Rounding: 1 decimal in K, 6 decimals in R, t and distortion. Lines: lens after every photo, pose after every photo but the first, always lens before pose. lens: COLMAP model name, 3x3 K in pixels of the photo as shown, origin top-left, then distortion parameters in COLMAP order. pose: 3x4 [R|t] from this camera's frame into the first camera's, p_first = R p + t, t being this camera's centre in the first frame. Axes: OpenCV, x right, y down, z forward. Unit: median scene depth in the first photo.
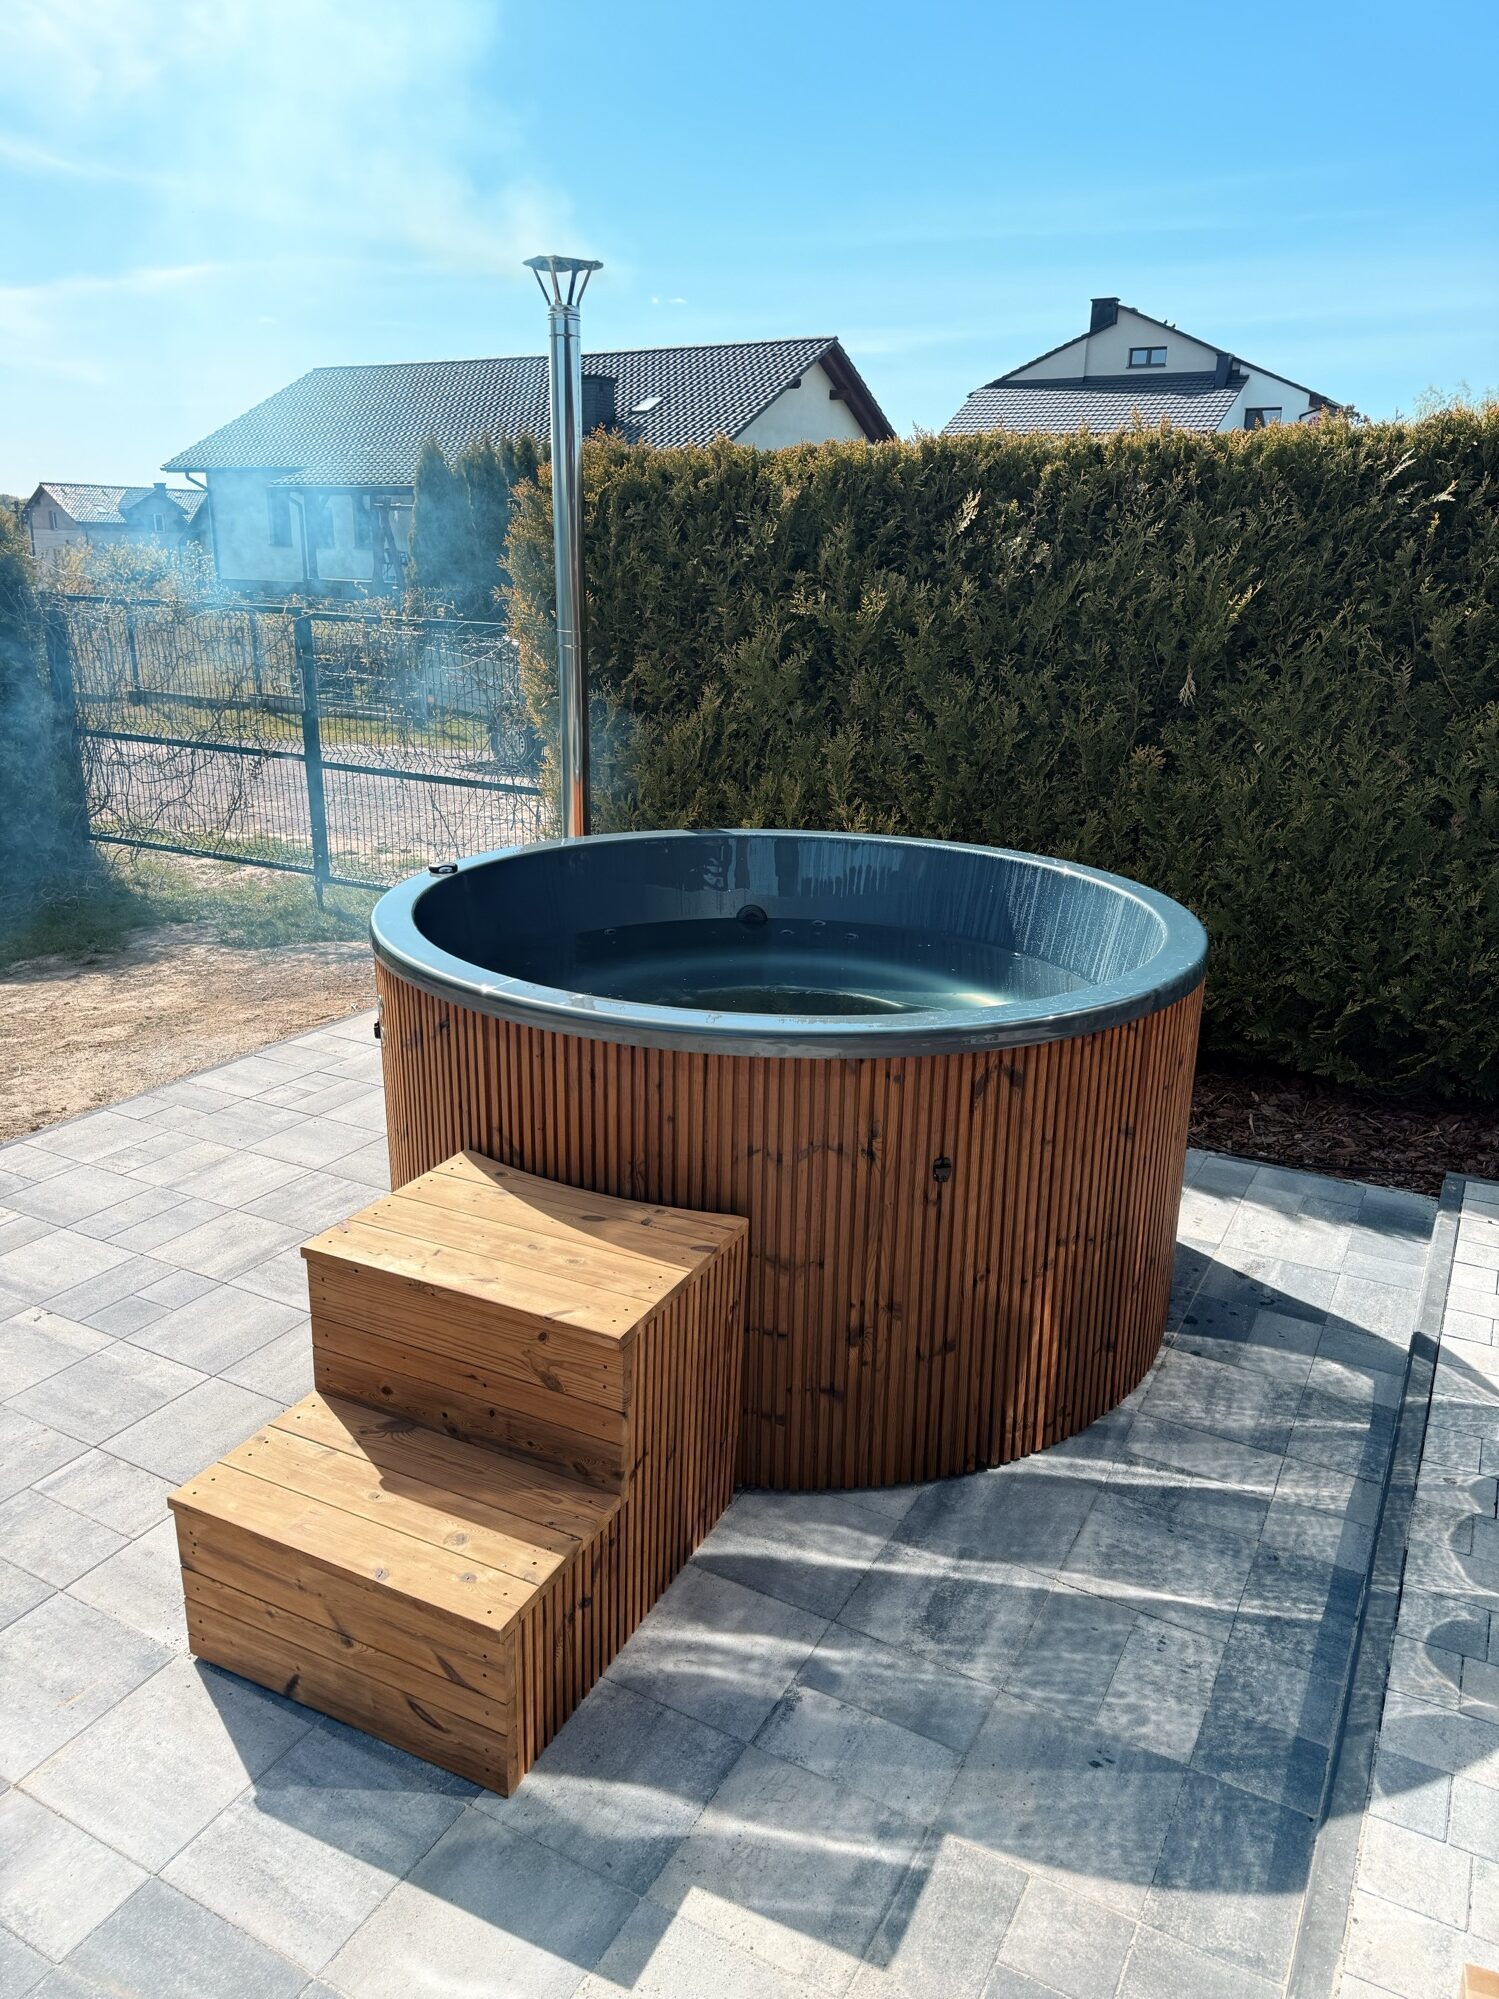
lens RADIAL K [[1396.0, 0, 728.4], [0, 1396.0, 999.2], [0, 0, 1]] dist [0.117302, -0.204230]
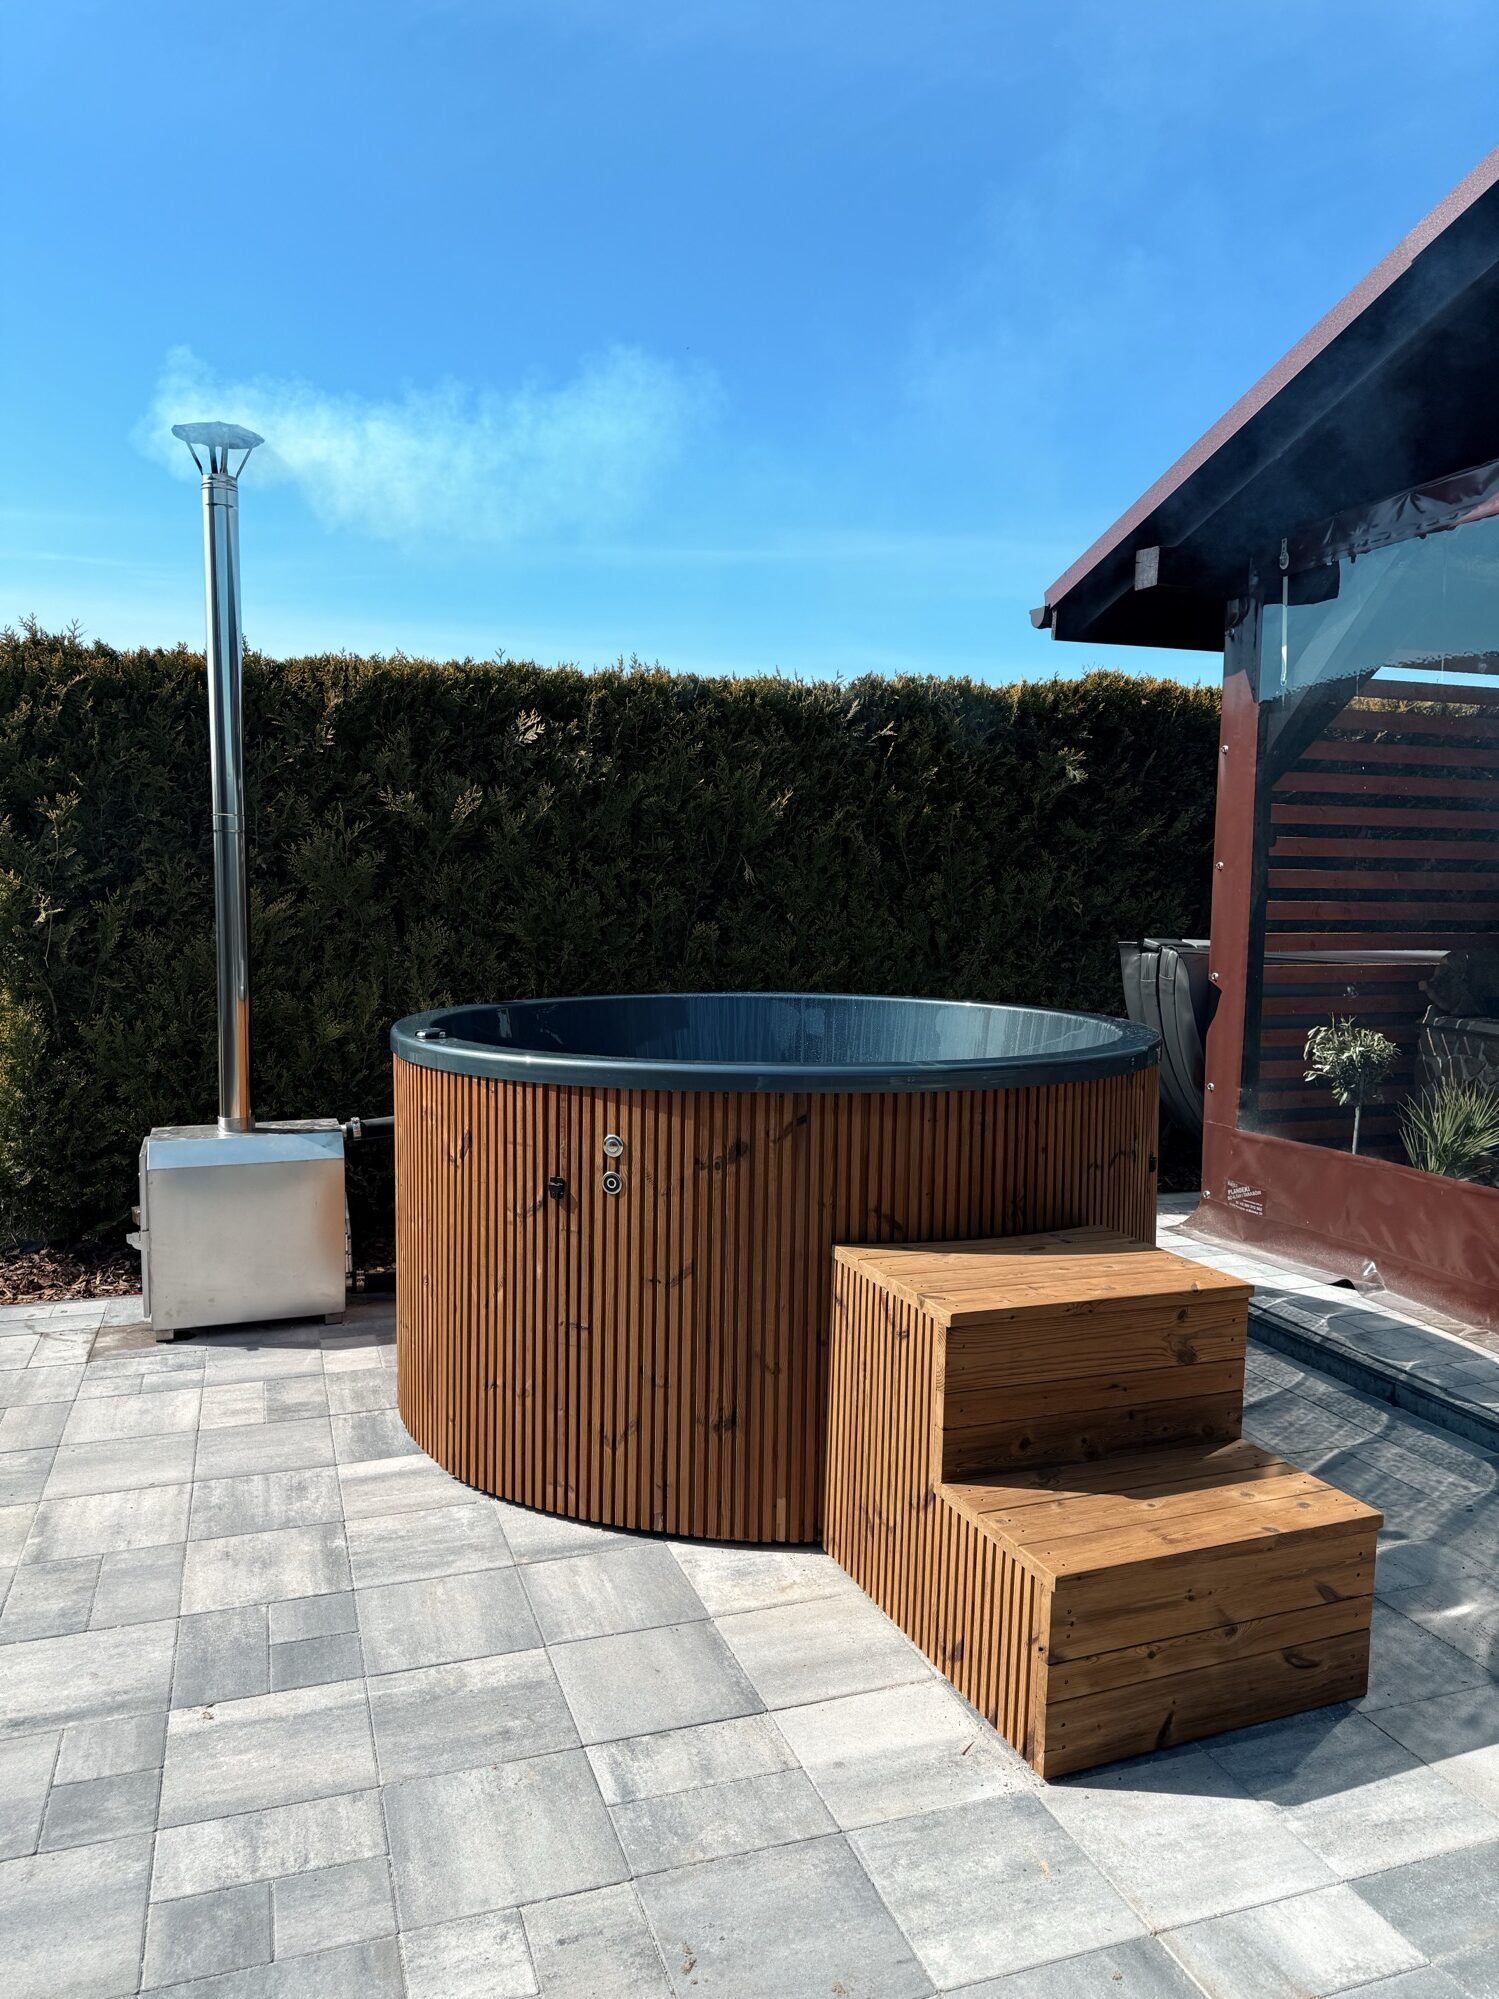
lens RADIAL K [[1396.0, 0, 728.4], [0, 1396.0, 999.2], [0, 0, 1]] dist [0.117302, -0.204230]
pose [[0.667744, -0.070681, 0.741028, -0.620474], [0.226578, 0.967546, -0.111884, 0.022353], [-0.709070, 0.242610, 0.662088, 0.236490]]
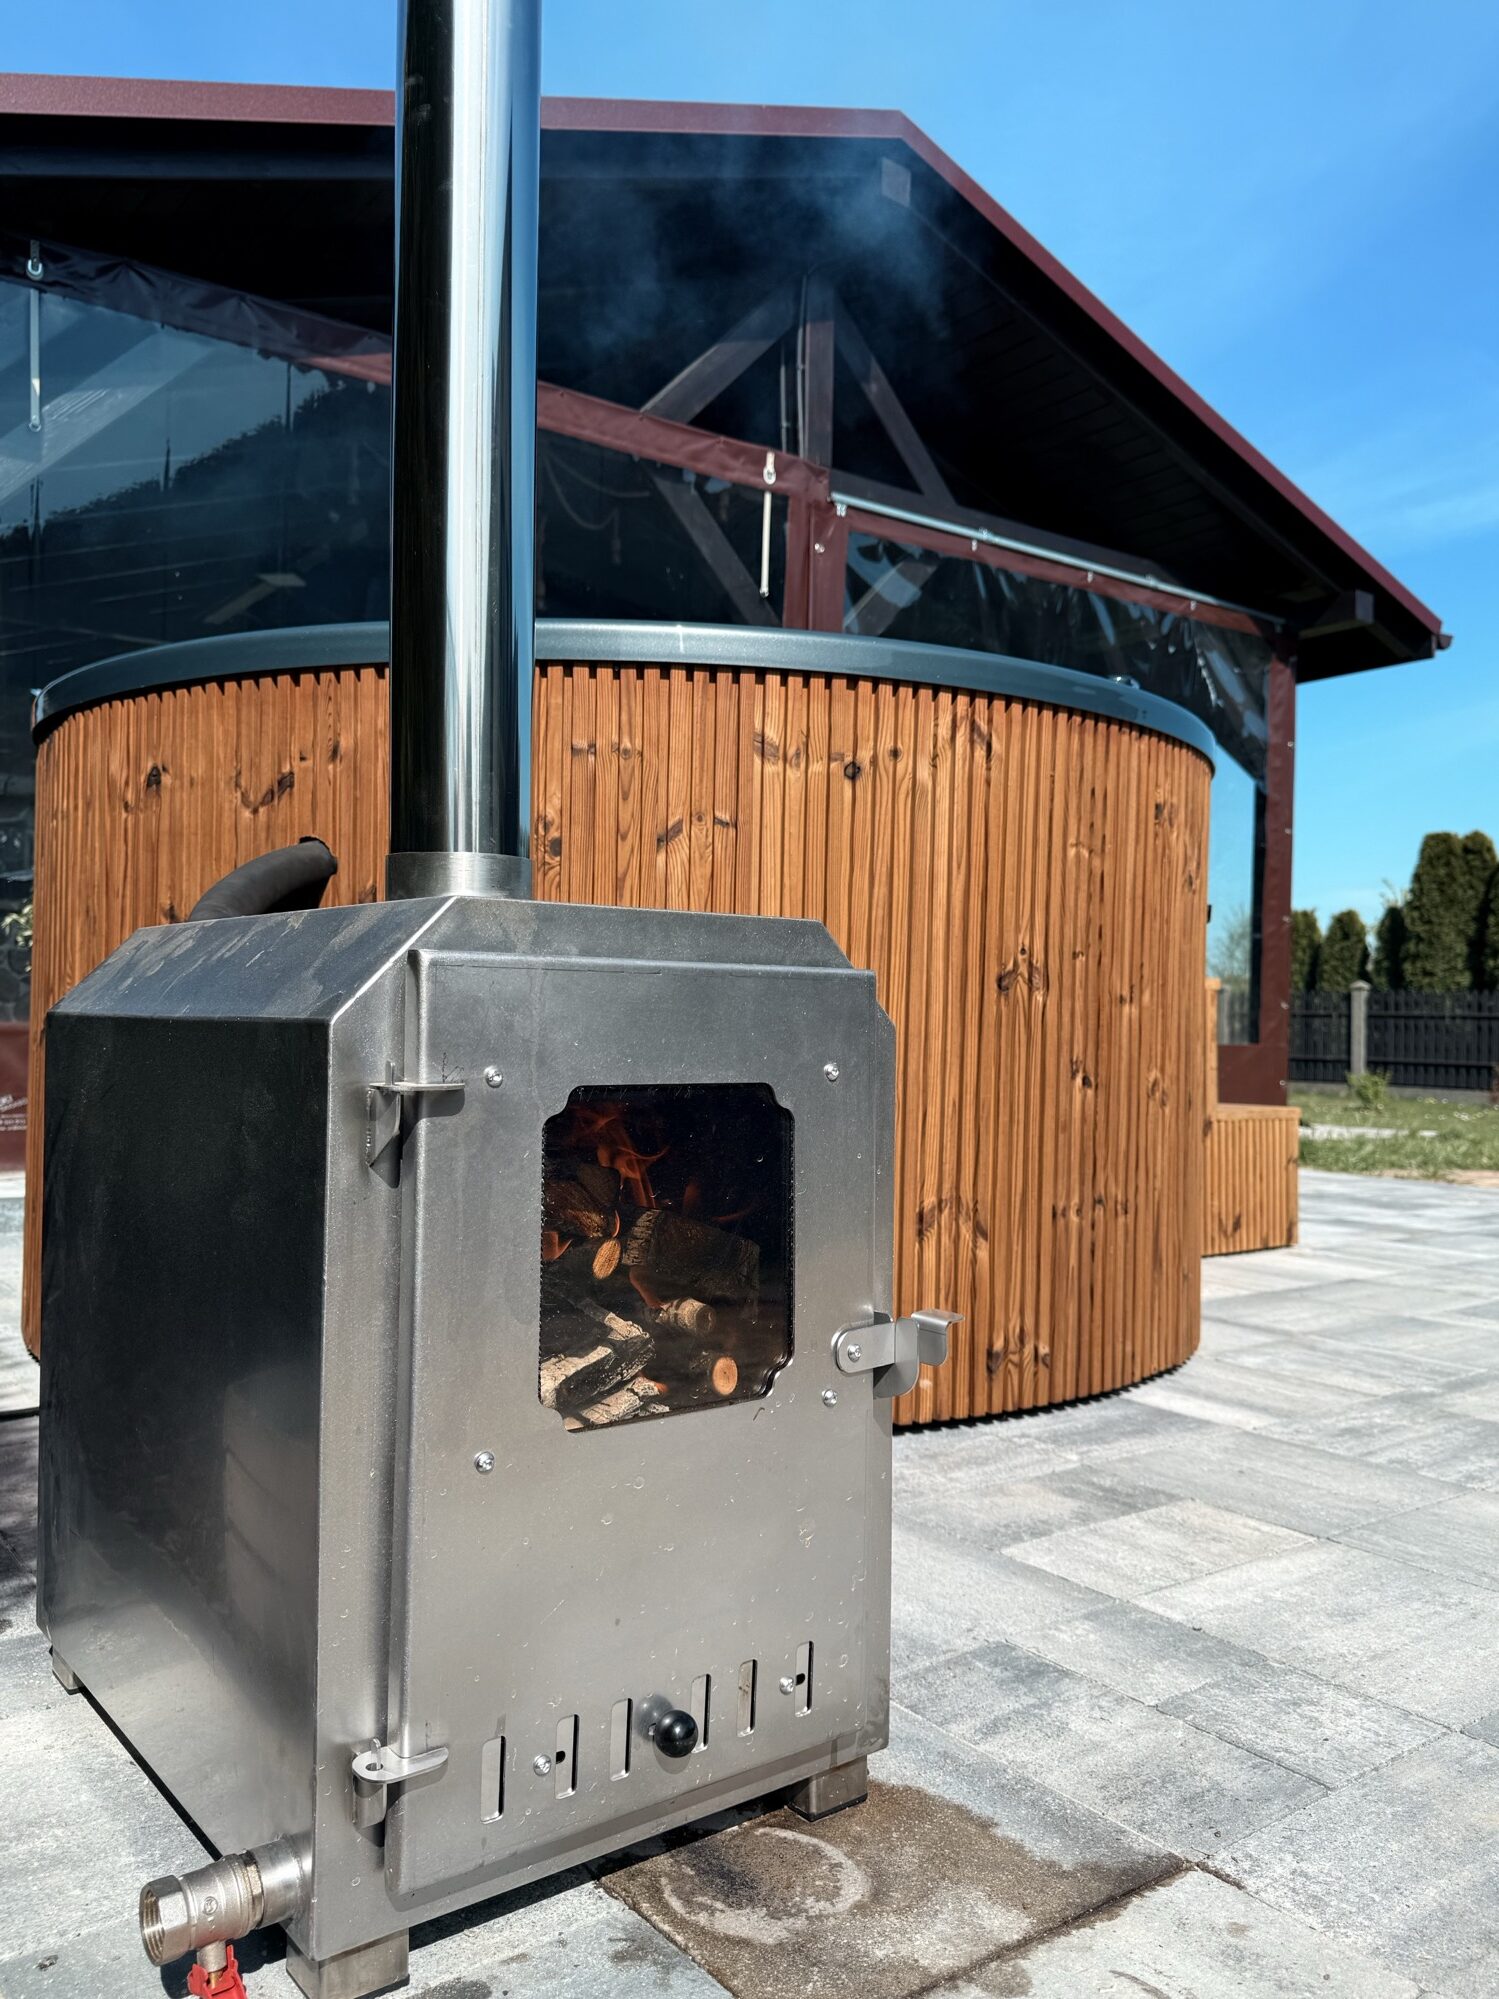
lens RADIAL K [[1556.5, 0, 755.8], [0, 1556.5, 1007.3], [0, 0, 1]] dist [0.054642, -0.090945]
pose [[-0.919290, -0.027022, 0.392653, -0.267500], [0.089307, 0.957296, 0.274969, -0.128881], [-0.383315, 0.287842, -0.877620, 1.360460]]
